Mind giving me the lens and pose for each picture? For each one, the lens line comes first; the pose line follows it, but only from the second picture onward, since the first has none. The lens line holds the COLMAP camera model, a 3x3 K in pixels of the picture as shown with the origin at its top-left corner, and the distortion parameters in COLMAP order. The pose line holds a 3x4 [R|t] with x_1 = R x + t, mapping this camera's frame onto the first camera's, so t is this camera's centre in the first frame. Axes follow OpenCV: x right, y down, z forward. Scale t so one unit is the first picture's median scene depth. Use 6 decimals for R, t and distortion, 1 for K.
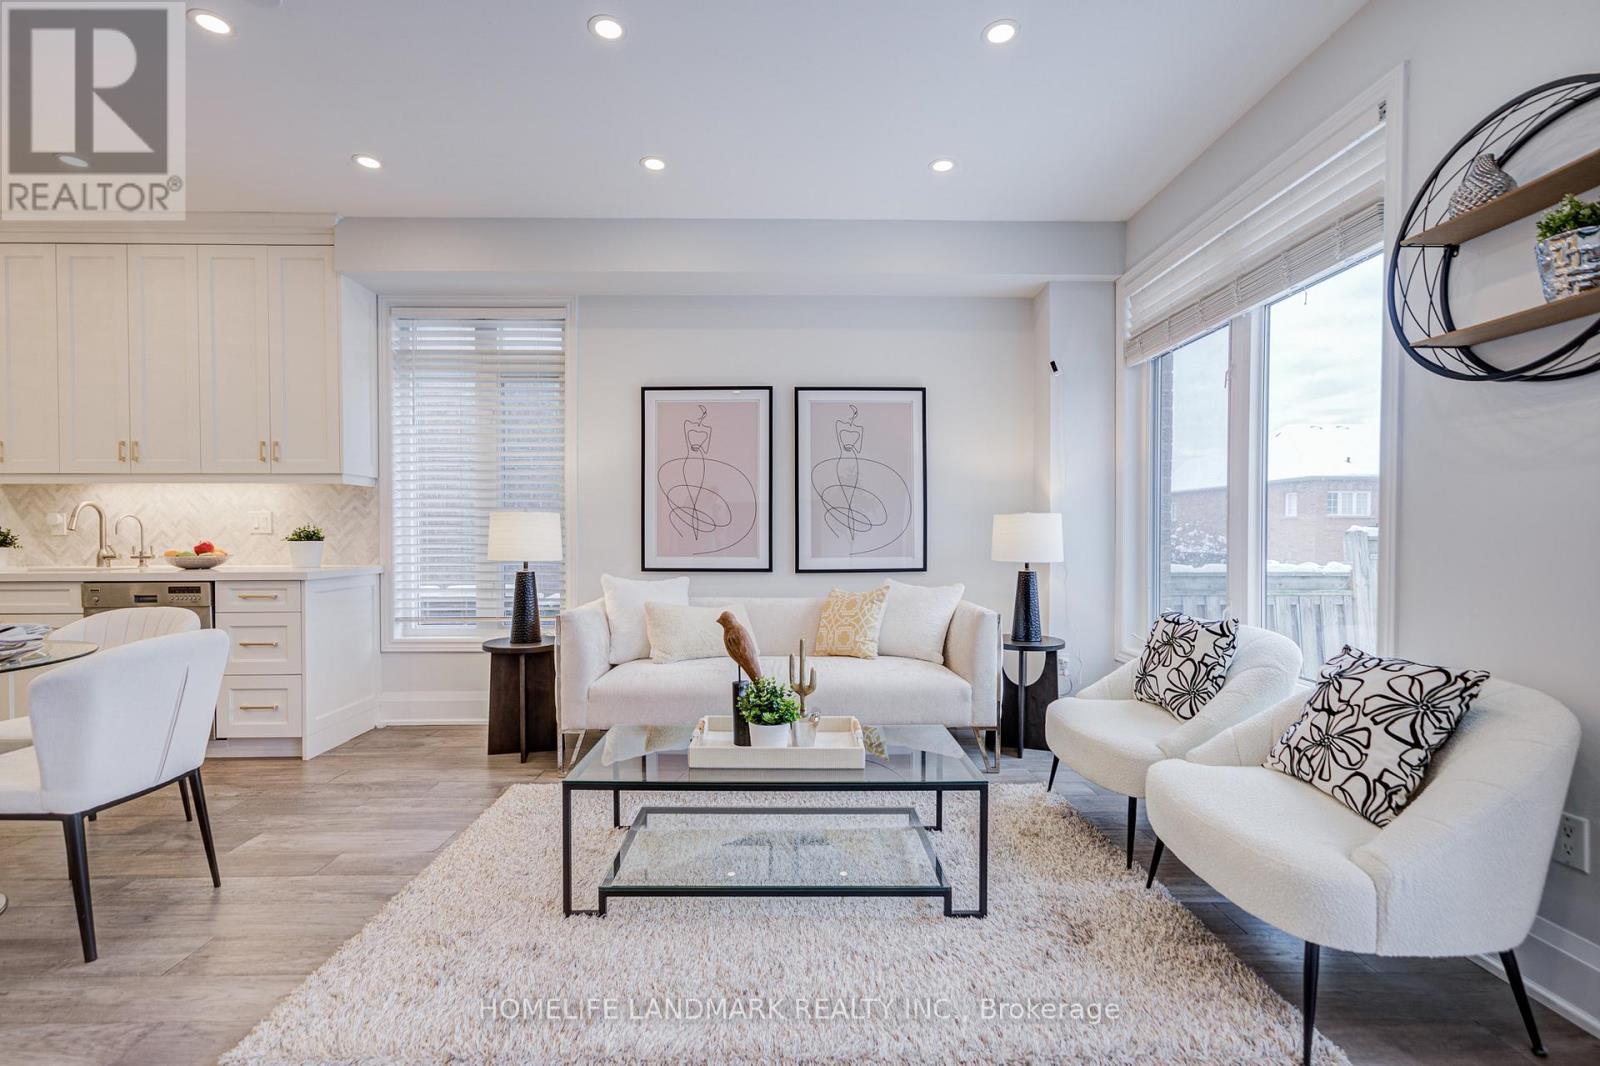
lens RADIAL K [[696.2, 0, 792.6], [0, 696.2, 540.0], [0, 0, 1]] dist [-0.041109, 0.028704]
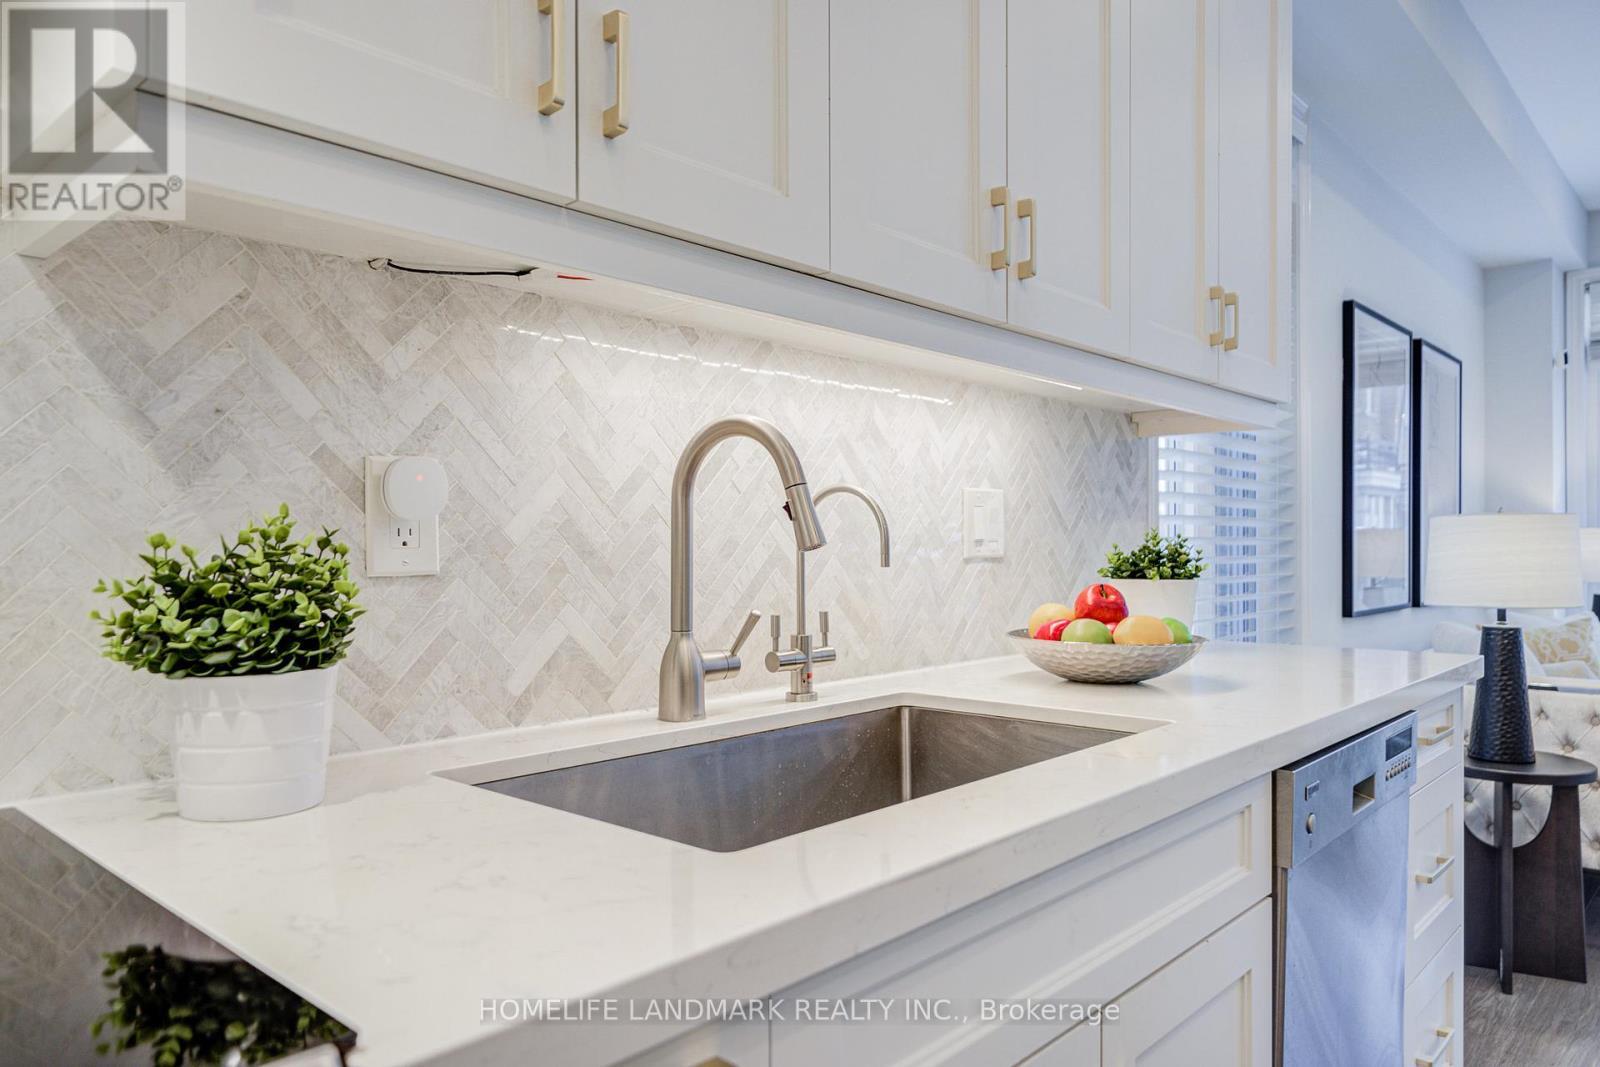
lens RADIAL K [[1128.0, 0, 848.9], [0, 1128.0, 550.5], [0, 0, 1]] dist [-0.004582, -0.003176]
pose [[0.648558, -0.003202, 0.761159, -1.352101], [0.006710, 0.999976, -0.001510, -0.014181], [-0.761136, 0.006086, 0.648564, 0.794501]]
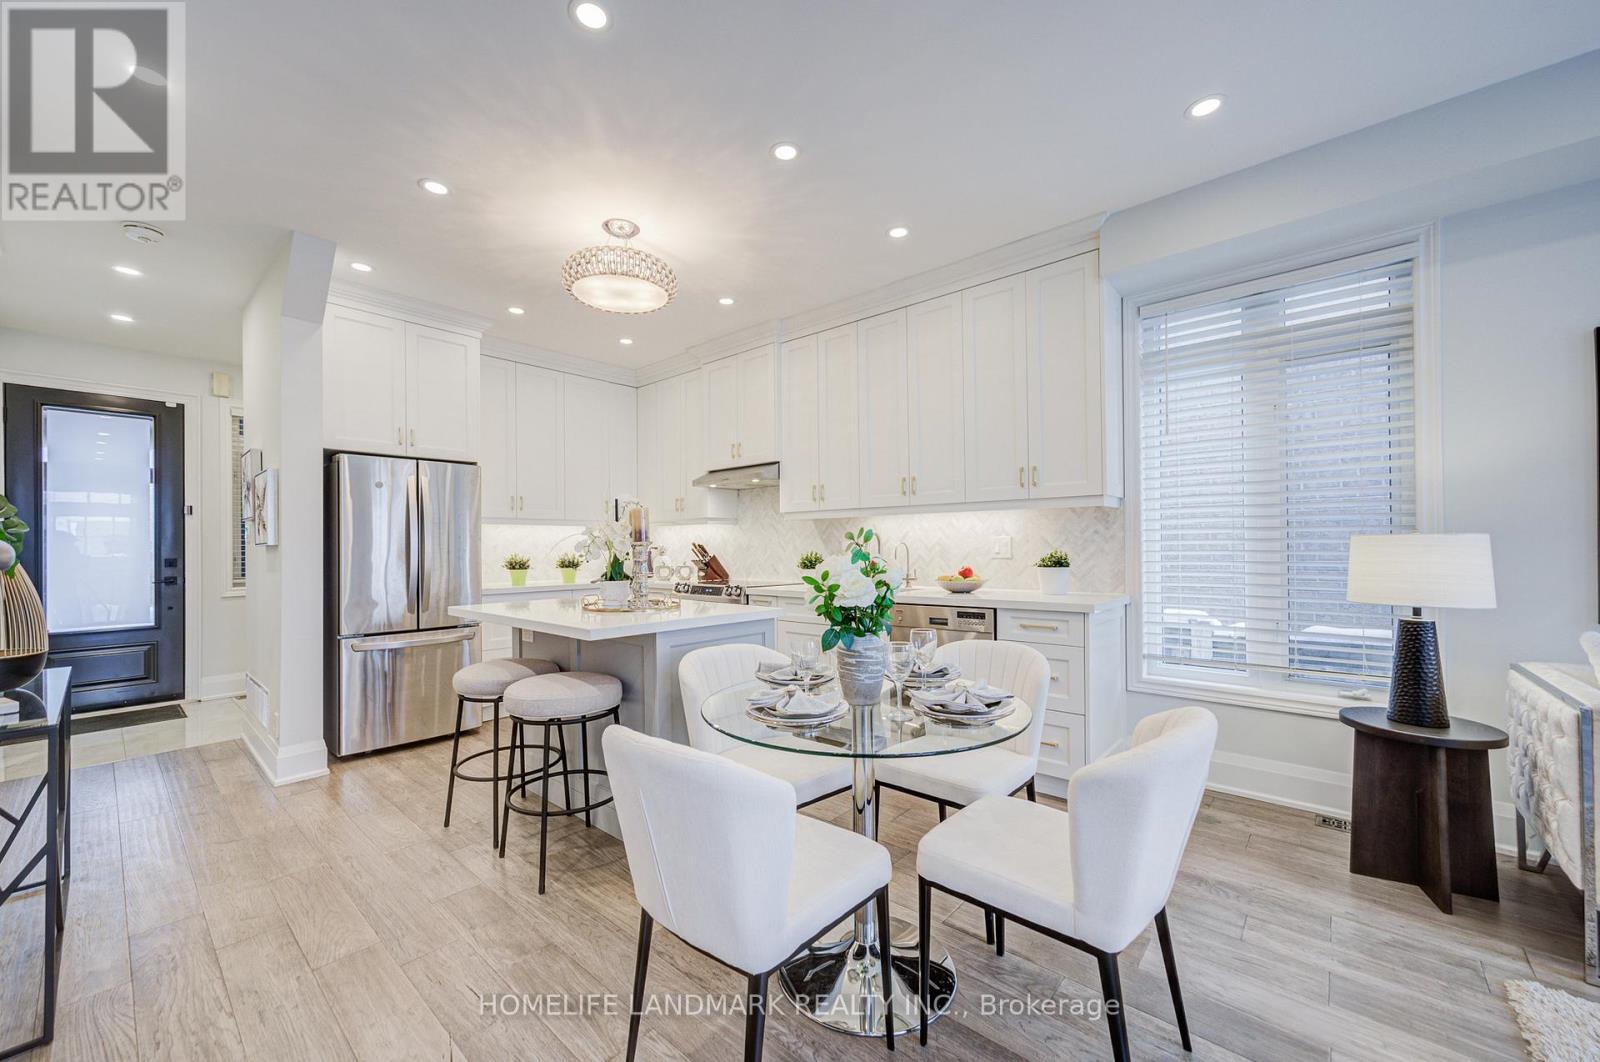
lens RADIAL K [[617.2, 0, 809.8], [0, 617.2, 541.5], [0, 0, 1]] dist [0.002604, 0.000819]
pose [[0.752056, -0.010639, -0.659013, -0.430441], [-0.000830, 0.999854, -0.017088, -0.020909], [0.659098, 0.013398, 0.751938, 0.133866]]
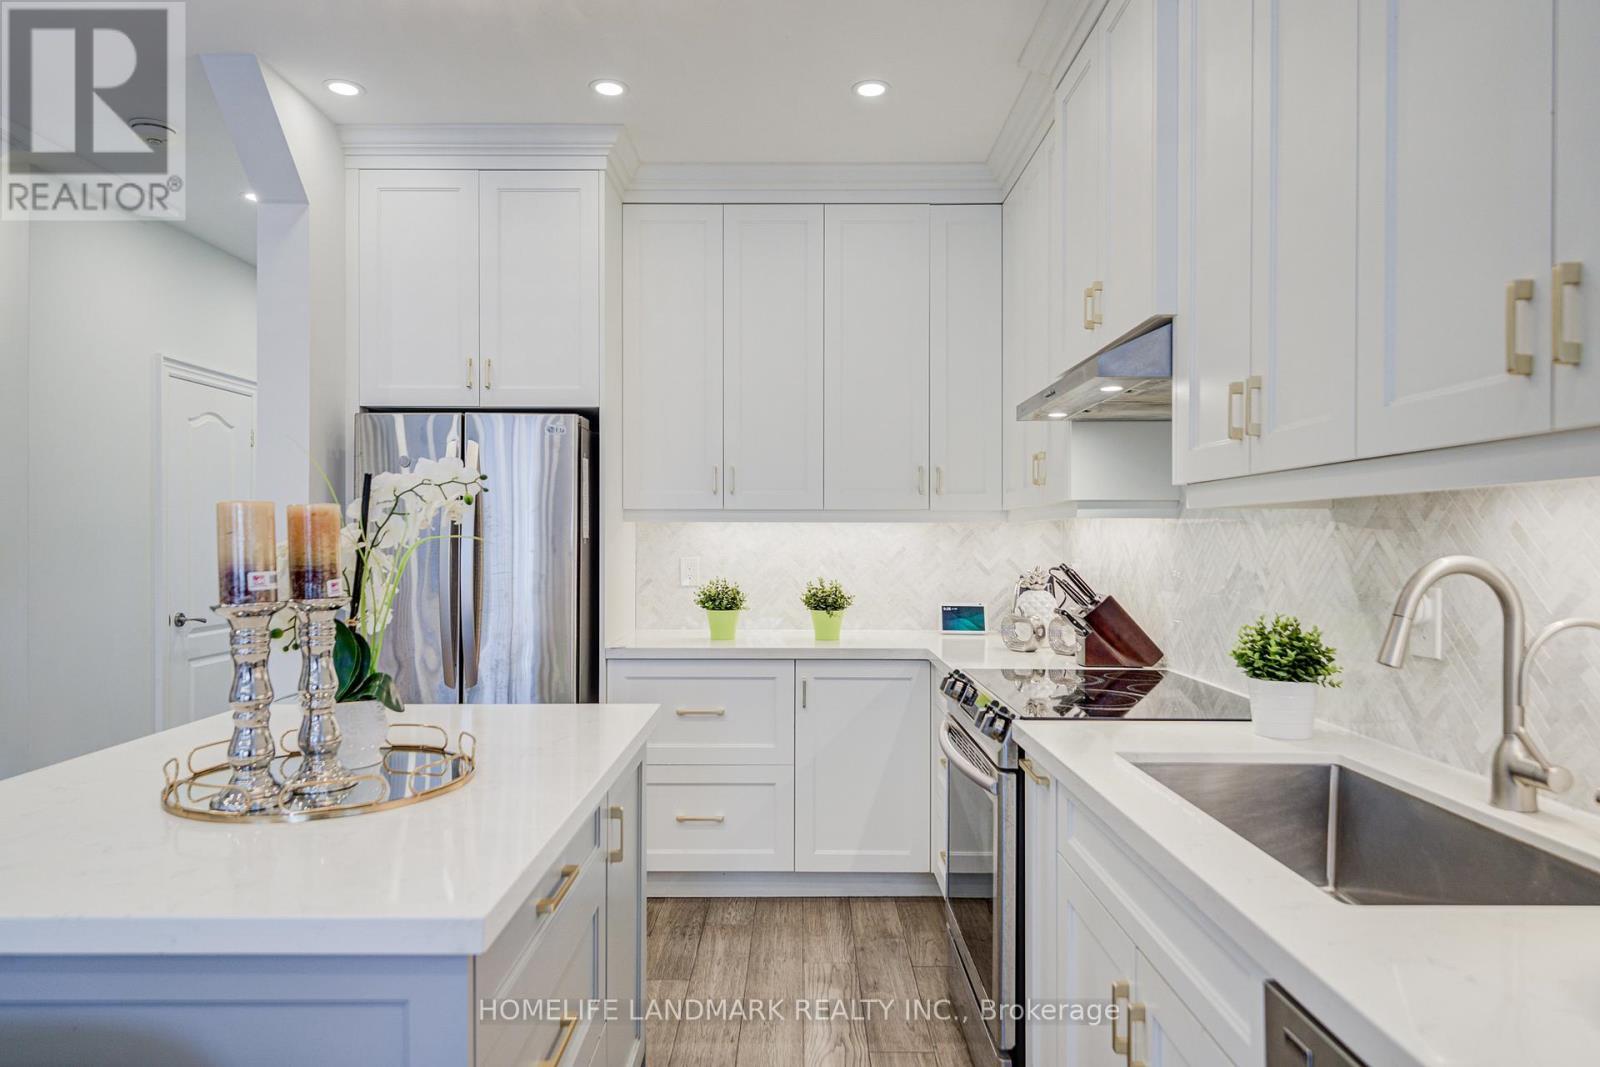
lens RADIAL K [[980.1, 0, 800.0], [0, 980.1, 533.5], [0, 0, 1]] dist [0.002705, 0.000514]
pose [[0.004083, -0.003664, -0.999985, -0.690820], [-0.016936, 0.999850, -0.003733, -0.063273], [0.999848, 0.016951, 0.004020, 0.793653]]
